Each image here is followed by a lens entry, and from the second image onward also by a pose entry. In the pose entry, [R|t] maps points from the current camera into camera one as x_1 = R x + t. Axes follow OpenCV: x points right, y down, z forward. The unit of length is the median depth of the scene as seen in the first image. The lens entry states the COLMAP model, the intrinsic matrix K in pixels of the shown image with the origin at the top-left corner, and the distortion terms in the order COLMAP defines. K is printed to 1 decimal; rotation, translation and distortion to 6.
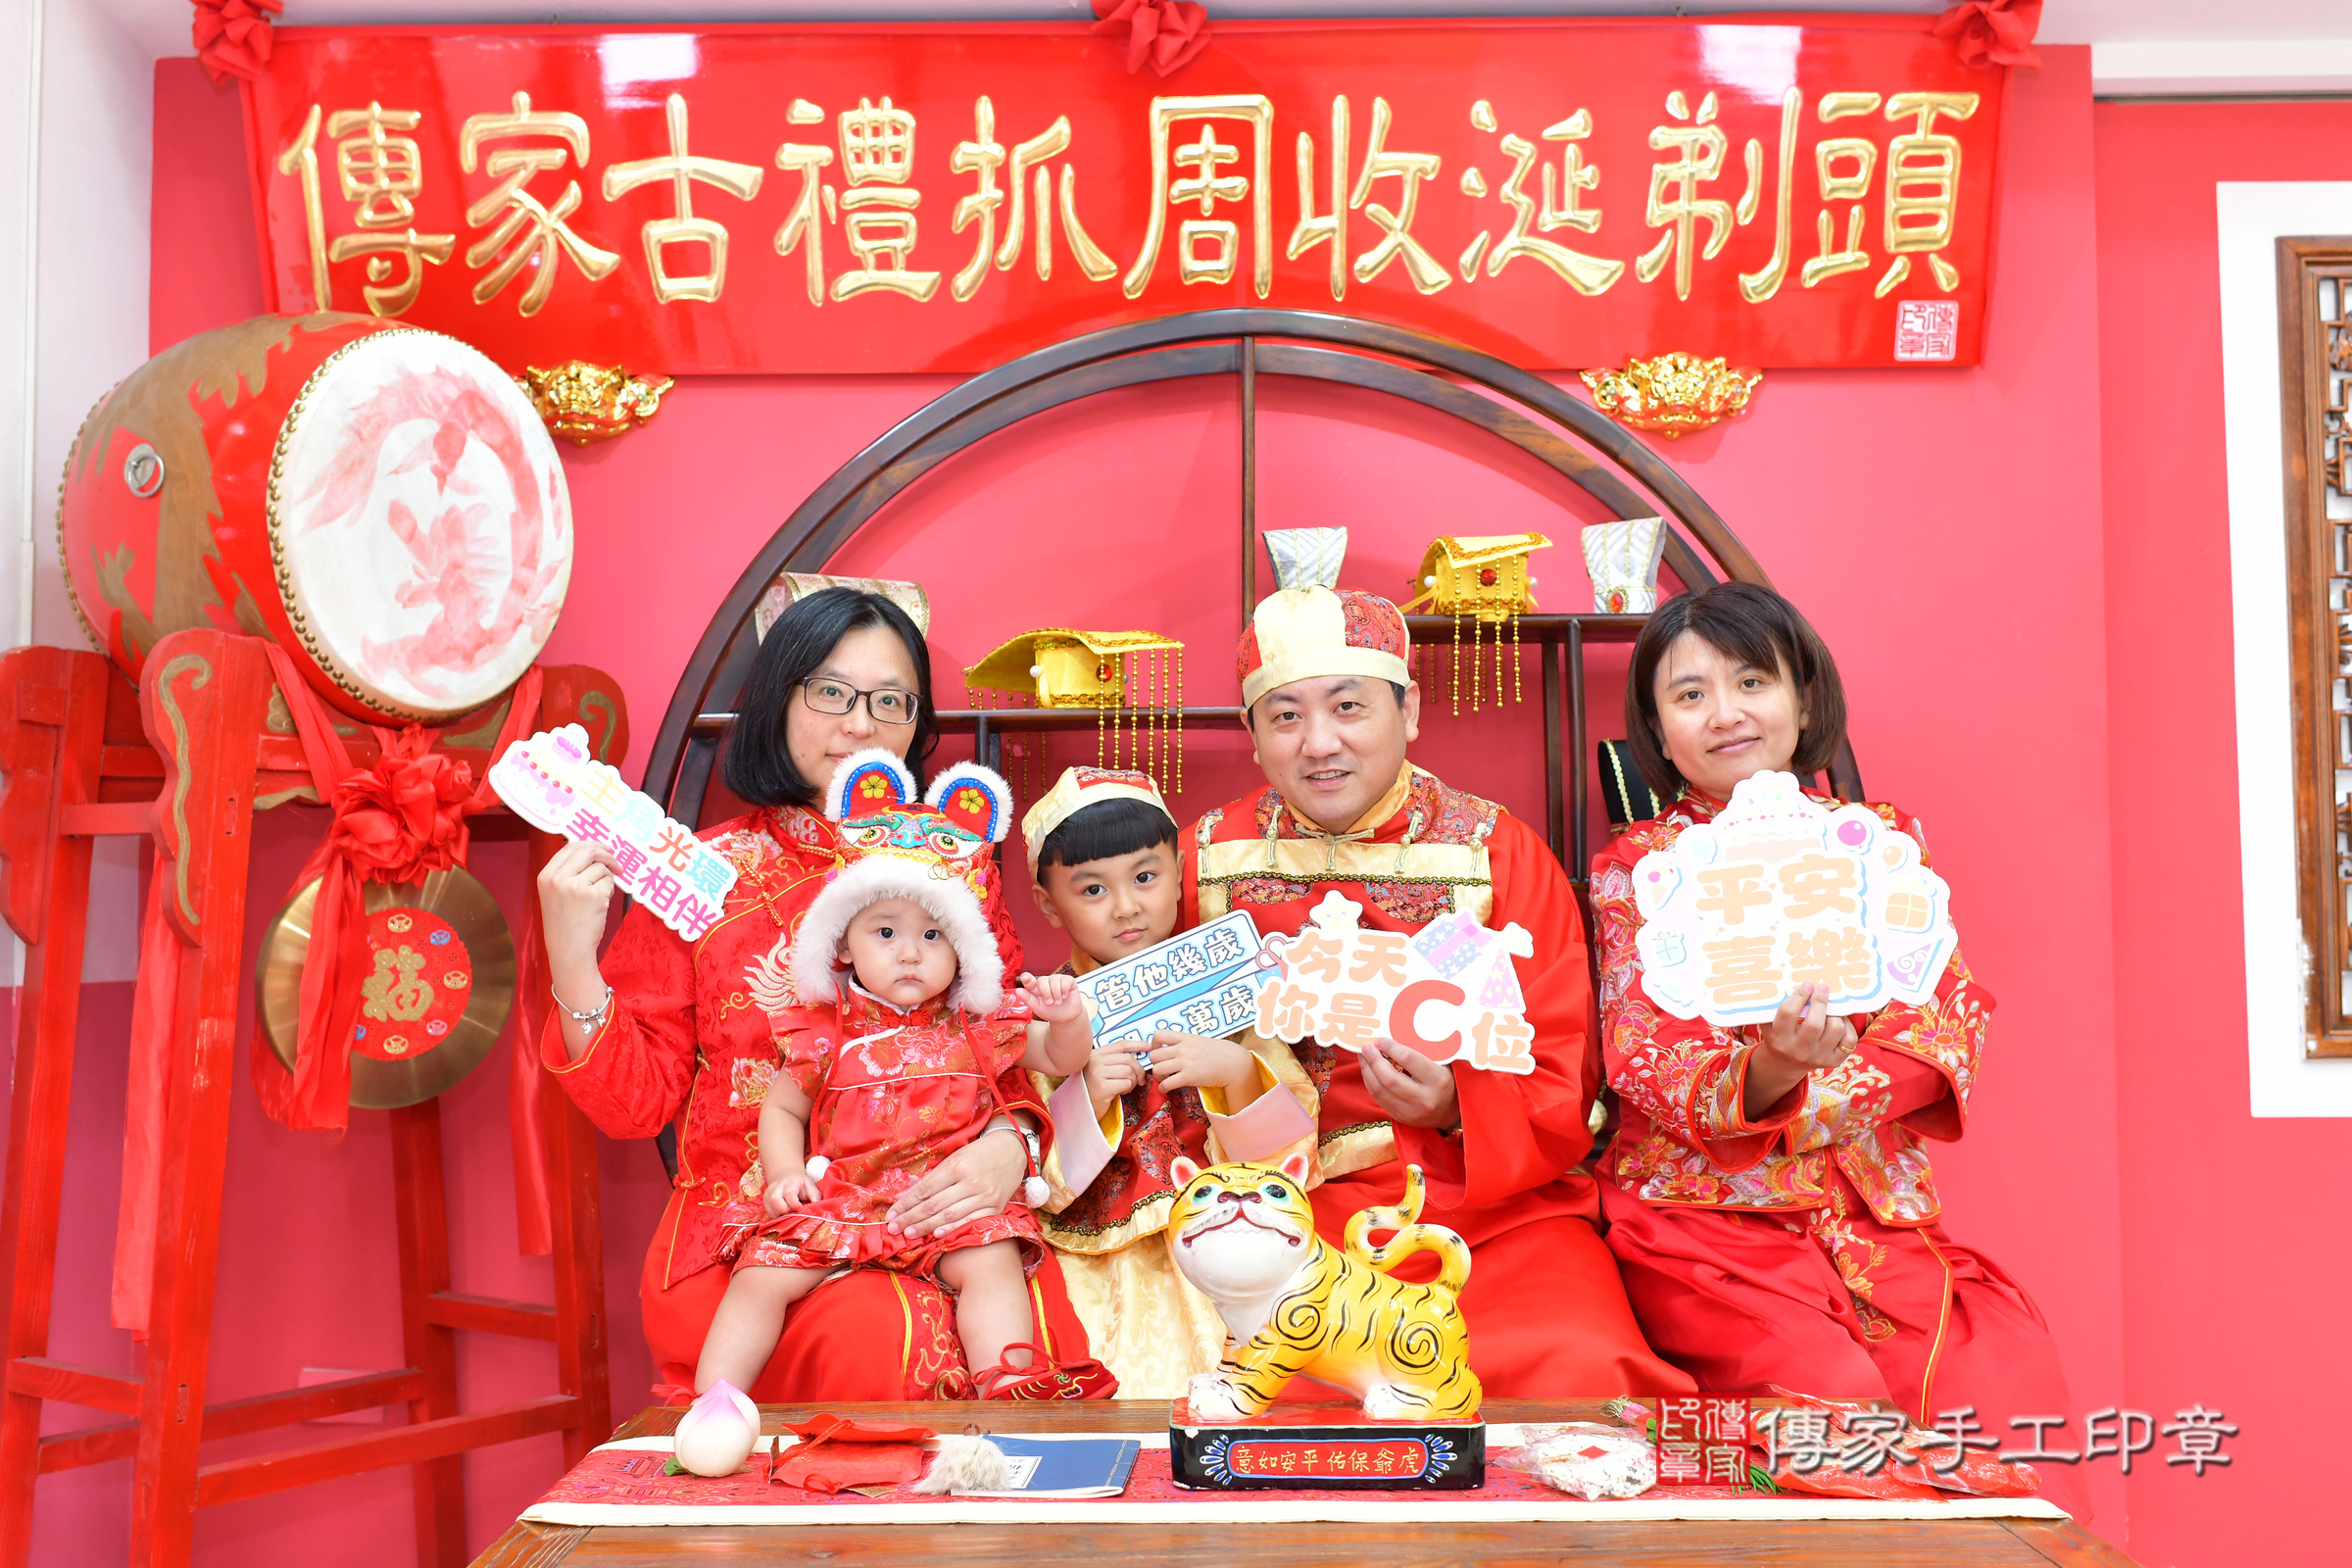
lens RADIAL K [[2438.1, 0, 1183.2], [0, 2438.1, 800.7], [0, 0, 1]] dist [0.000822, -0.013270]
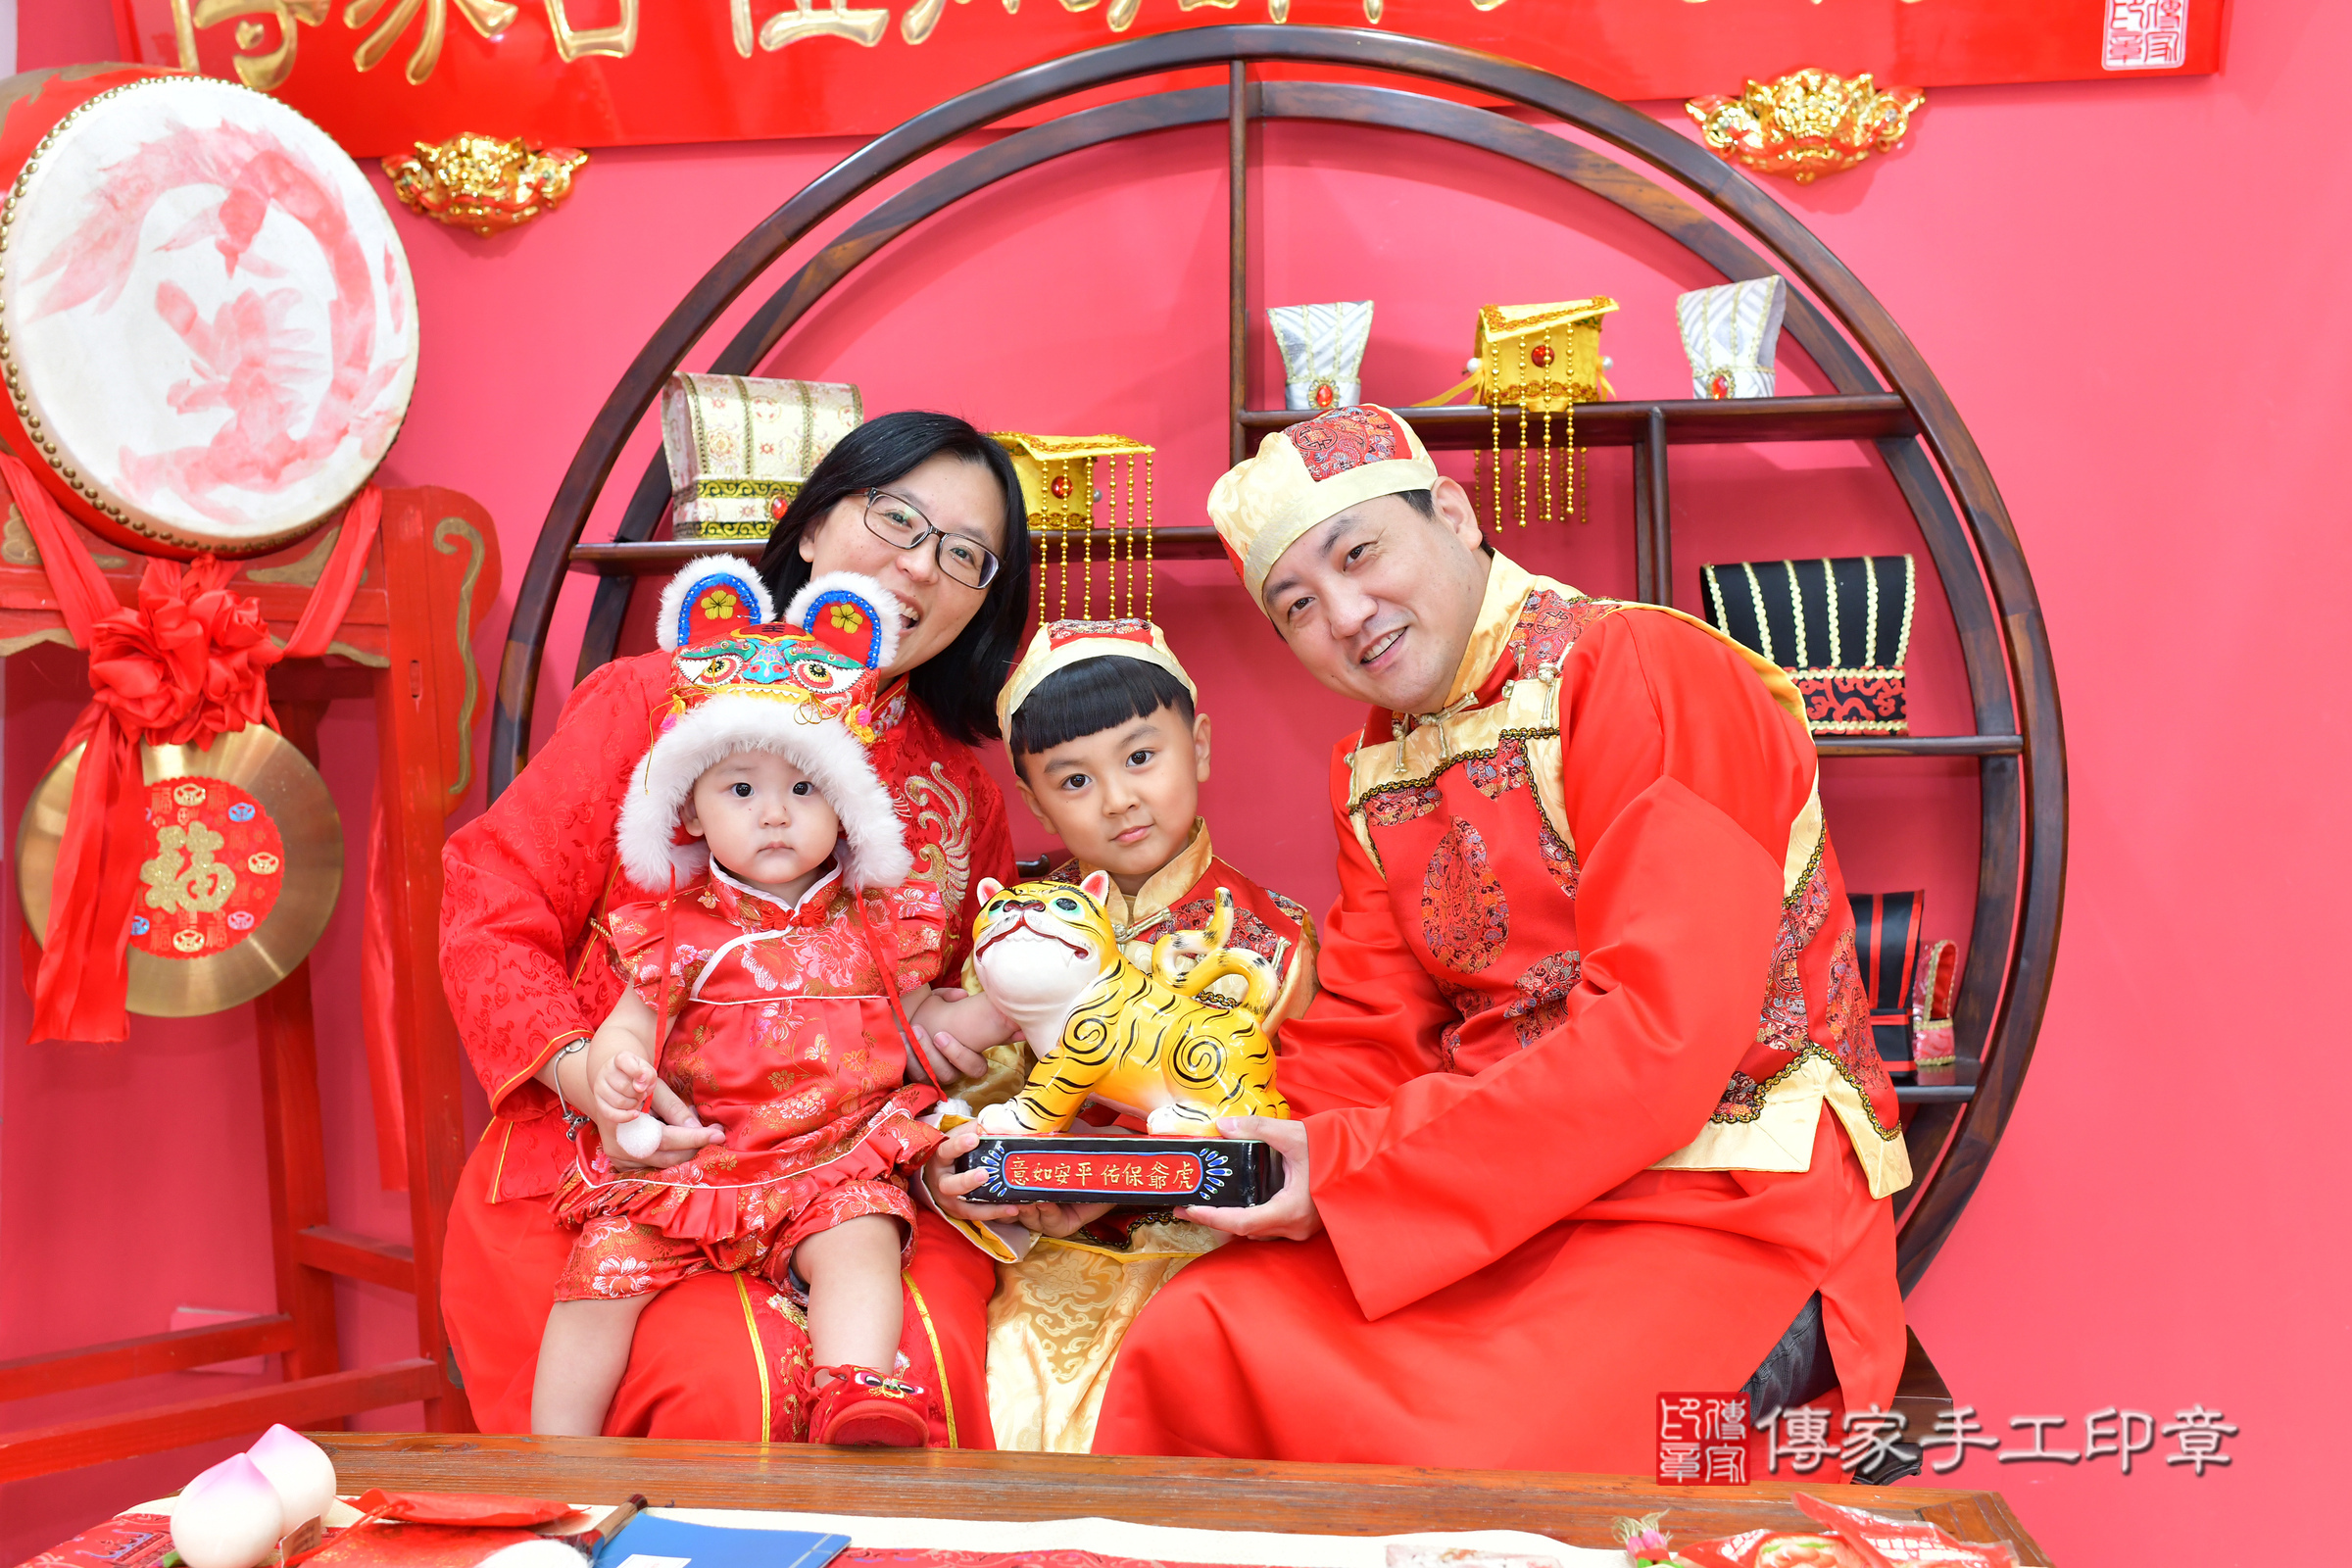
lens RADIAL K [[2368.5, 0, 1152.3], [0, 2368.5, 720.9], [0, 0, 1]] dist [-0.001143, -0.007875]
pose [[0.989210, -0.002283, -0.146490, 0.109291], [0.004527, 0.999877, 0.014988, 0.012946], [0.146438, -0.015489, 0.989099, 0.223976]]
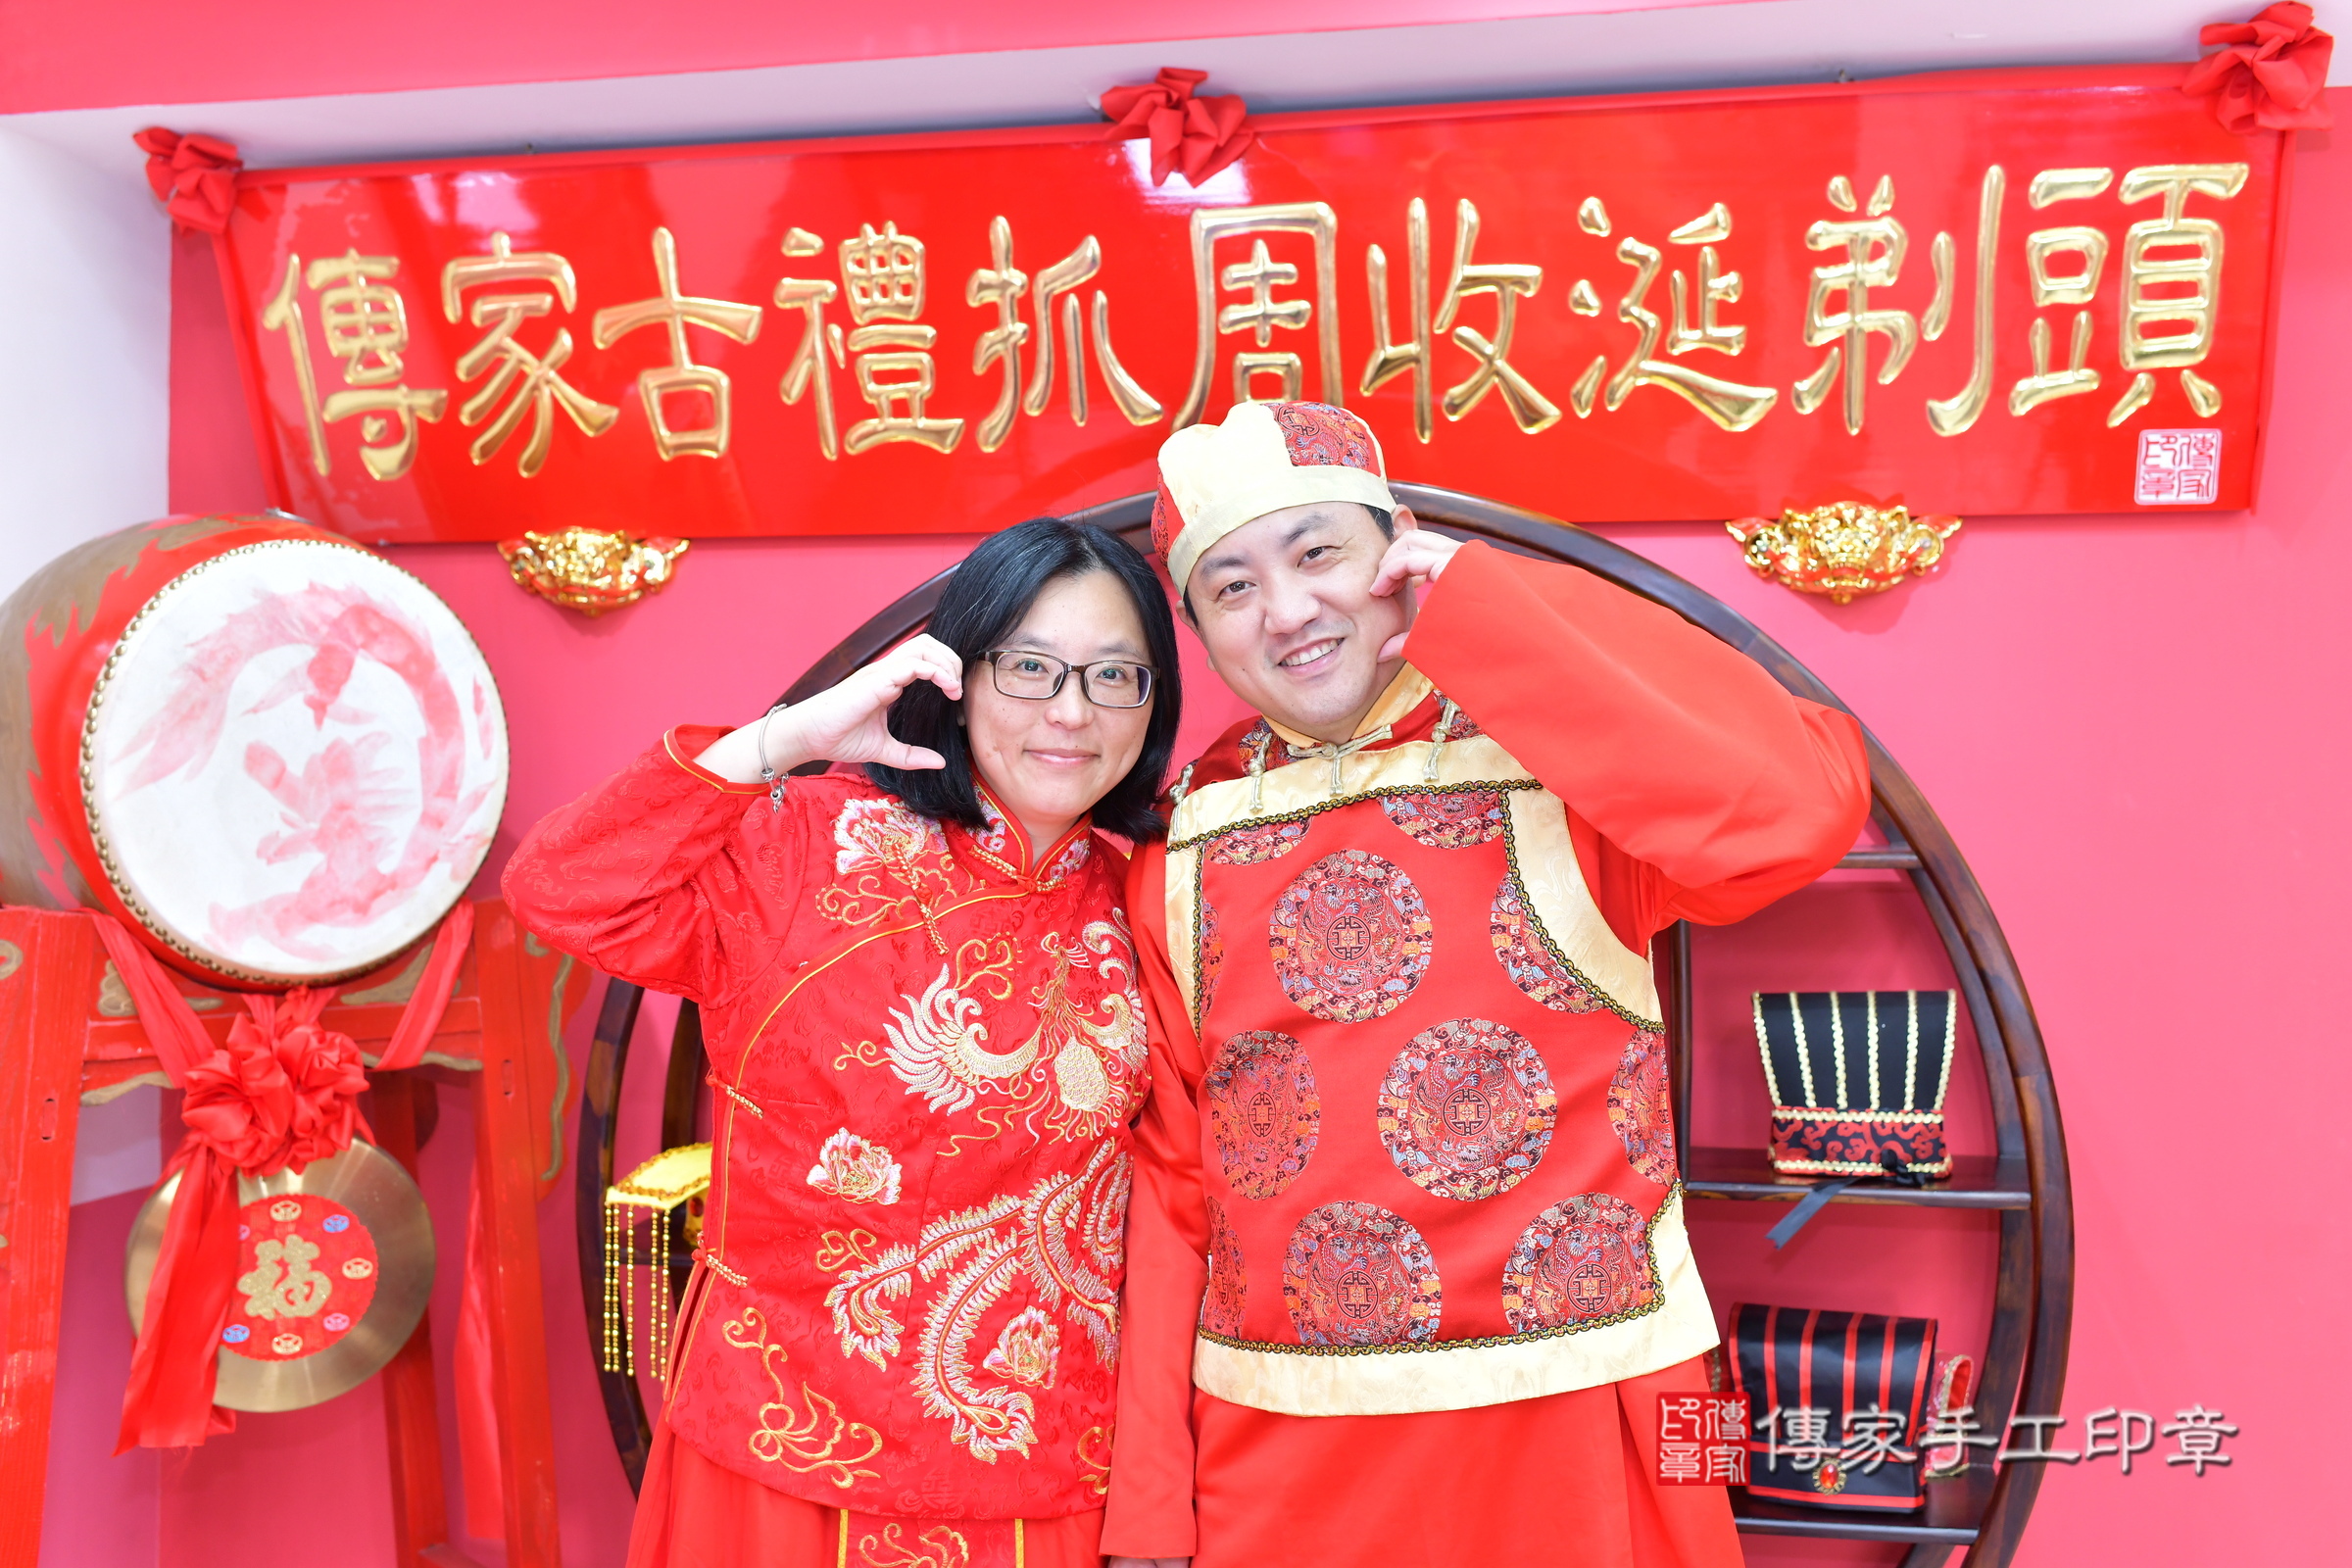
lens RADIAL K [[2122.7, 0, 1266.1], [0, 2122.7, 764.2], [0, 0, 1]] dist [-0.000681, -0.007689]
pose [[0.981429, 0.012662, -0.191408, 0.156557], [-0.003972, 0.998947, 0.045712, -0.133615], [0.191785, -0.044103, 0.980446, 0.285813]]
